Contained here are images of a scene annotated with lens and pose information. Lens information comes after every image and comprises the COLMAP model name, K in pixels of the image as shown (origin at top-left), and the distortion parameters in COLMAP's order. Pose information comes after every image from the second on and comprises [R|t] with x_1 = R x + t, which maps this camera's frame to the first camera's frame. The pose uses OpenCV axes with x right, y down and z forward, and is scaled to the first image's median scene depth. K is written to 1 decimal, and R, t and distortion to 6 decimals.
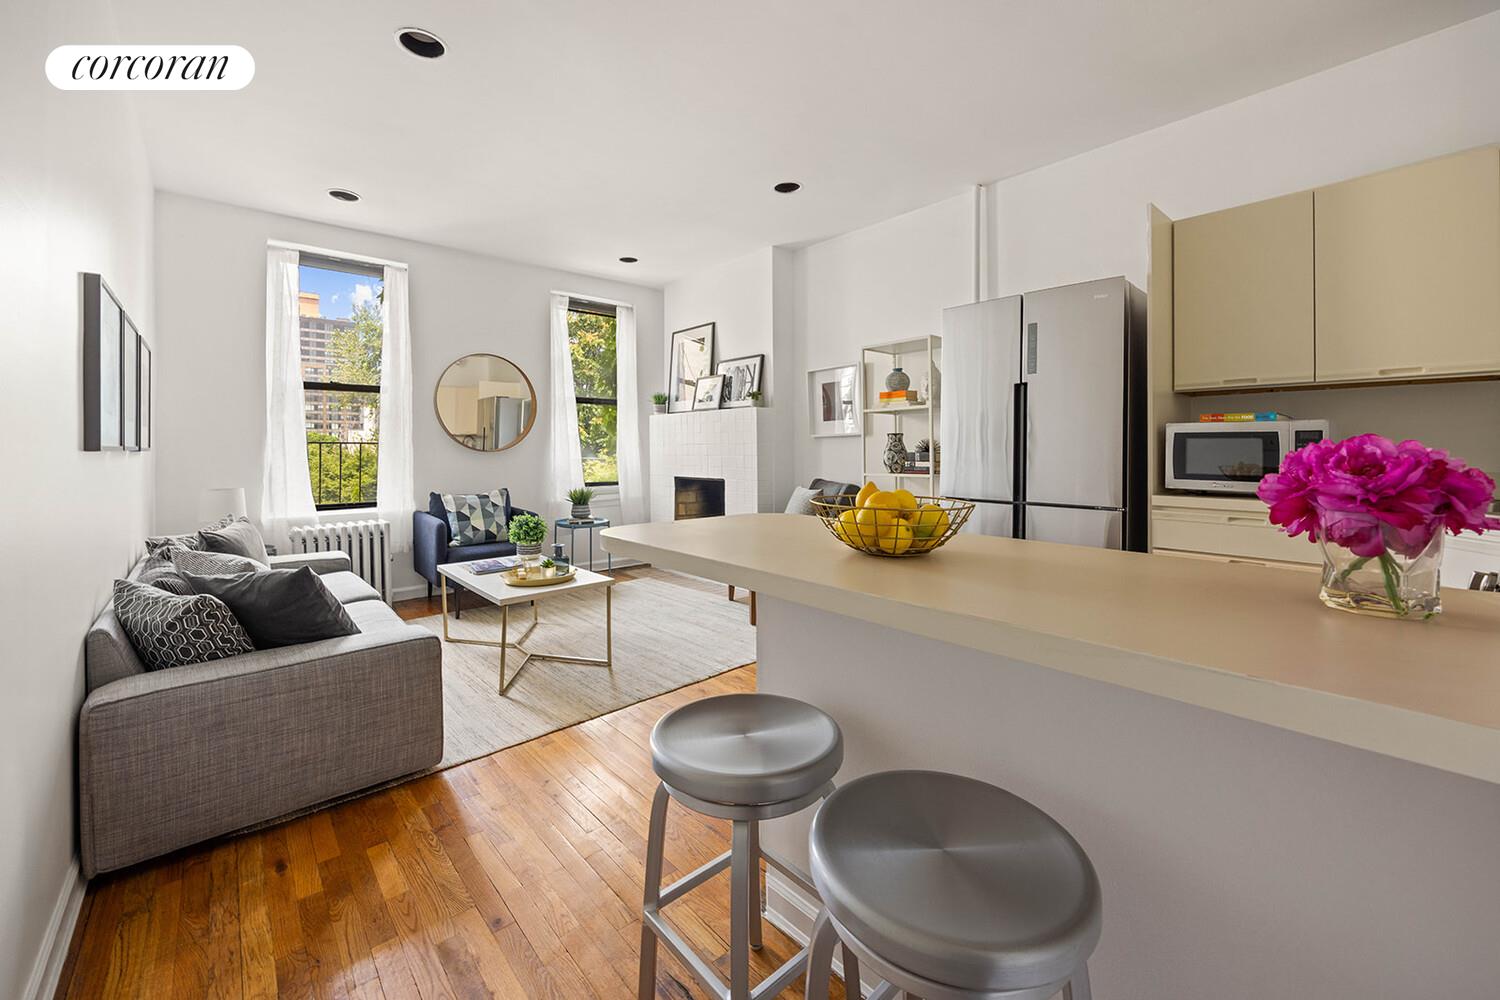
lens RADIAL K [[581.9, 0, 748.7], [0, 581.9, 453.2], [0, 0, 1]] dist [0.000530, -0.000025]
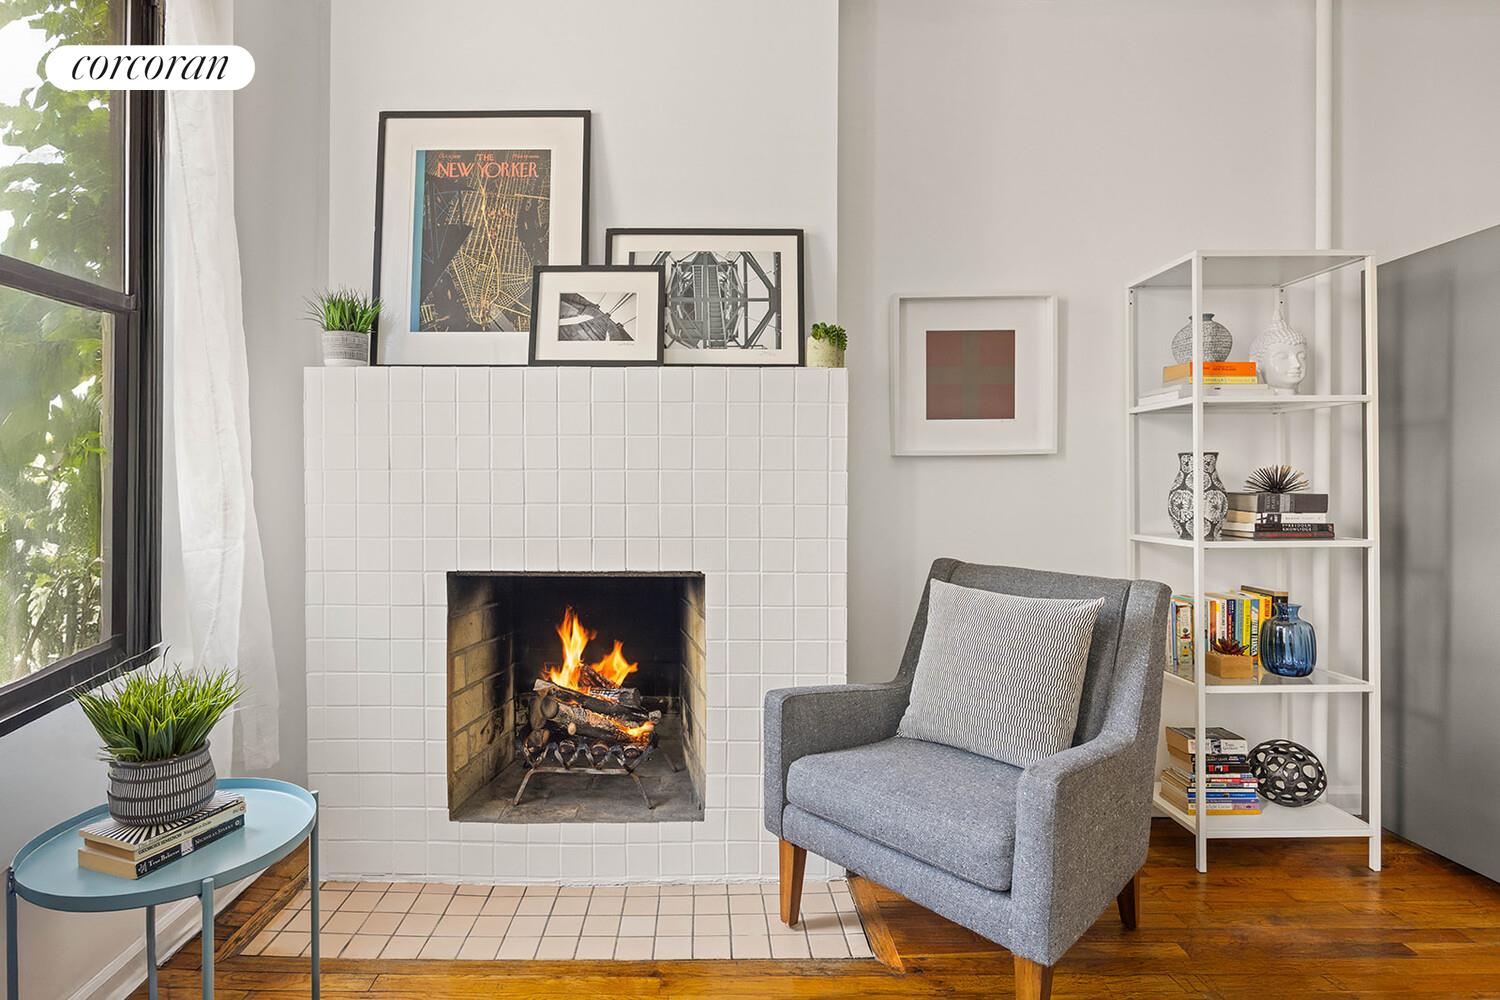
lens RADIAL K [[787.0, 0, 750.2], [0, 787.0, 463.2], [0, 0, 1]] dist [-0.003865, -0.000435]
pose [[0.678129, 0.008383, 0.734895, -0.380578], [-0.002722, 0.999957, -0.008895, -0.015997], [-0.734938, 0.004031, 0.678122, 0.699159]]
